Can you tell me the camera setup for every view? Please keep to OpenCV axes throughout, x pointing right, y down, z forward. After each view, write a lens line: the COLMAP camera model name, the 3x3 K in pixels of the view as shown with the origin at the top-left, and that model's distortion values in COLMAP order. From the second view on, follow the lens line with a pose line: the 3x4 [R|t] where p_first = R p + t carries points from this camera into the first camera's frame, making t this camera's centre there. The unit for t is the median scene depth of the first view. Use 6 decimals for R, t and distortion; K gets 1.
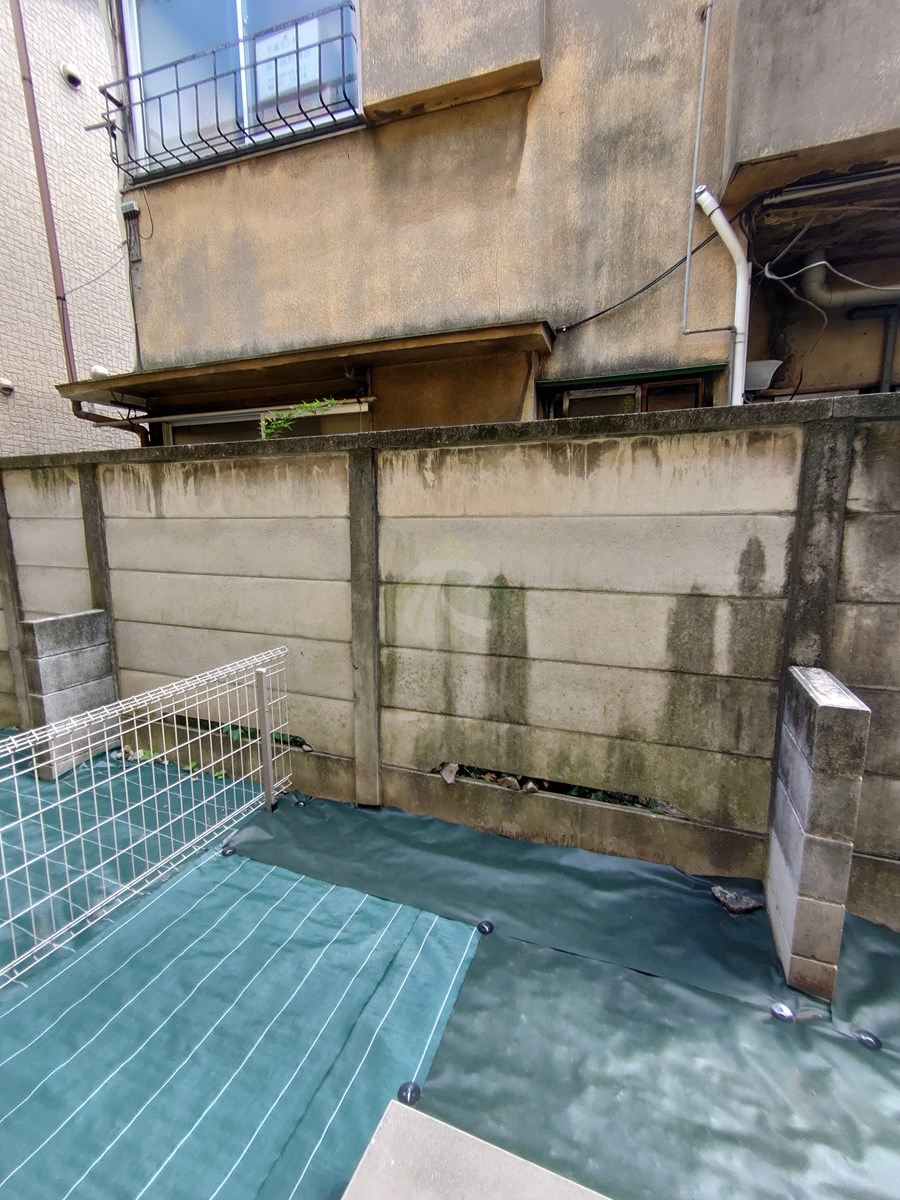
lens RADIAL K [[514.5, 0, 450.9], [0, 514.5, 603.2], [0, 0, 1]] dist [-0.001271, -0.000627]
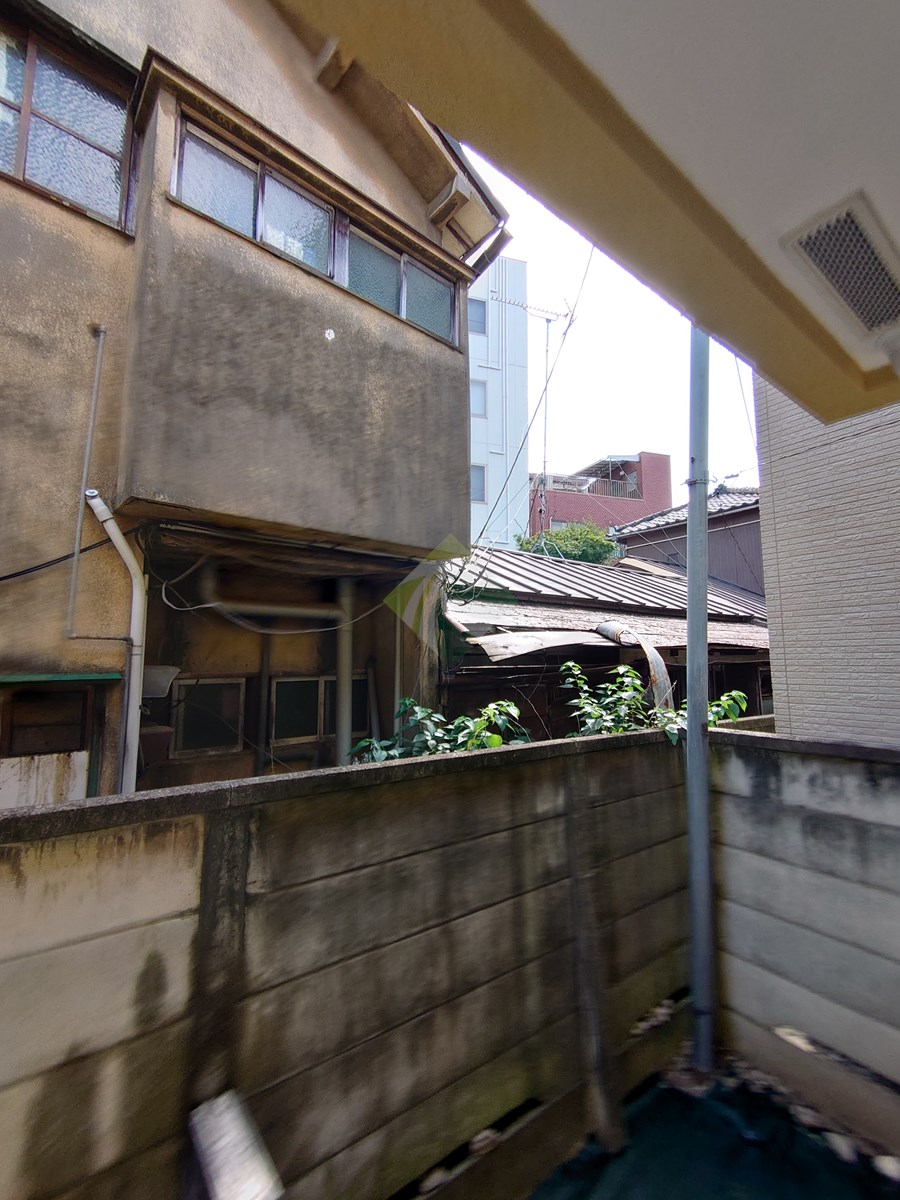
lens RADIAL K [[530.1, 0, 450.0], [0, 530.1, 600.0], [0, 0, 1]] dist [0.017893, -0.000094]
pose [[0.513047, 0.116015, 0.850484, 0.025350], [0.131104, 0.968607, -0.211215, -0.427250], [-0.848290, 0.219865, 0.481731, 0.039728]]
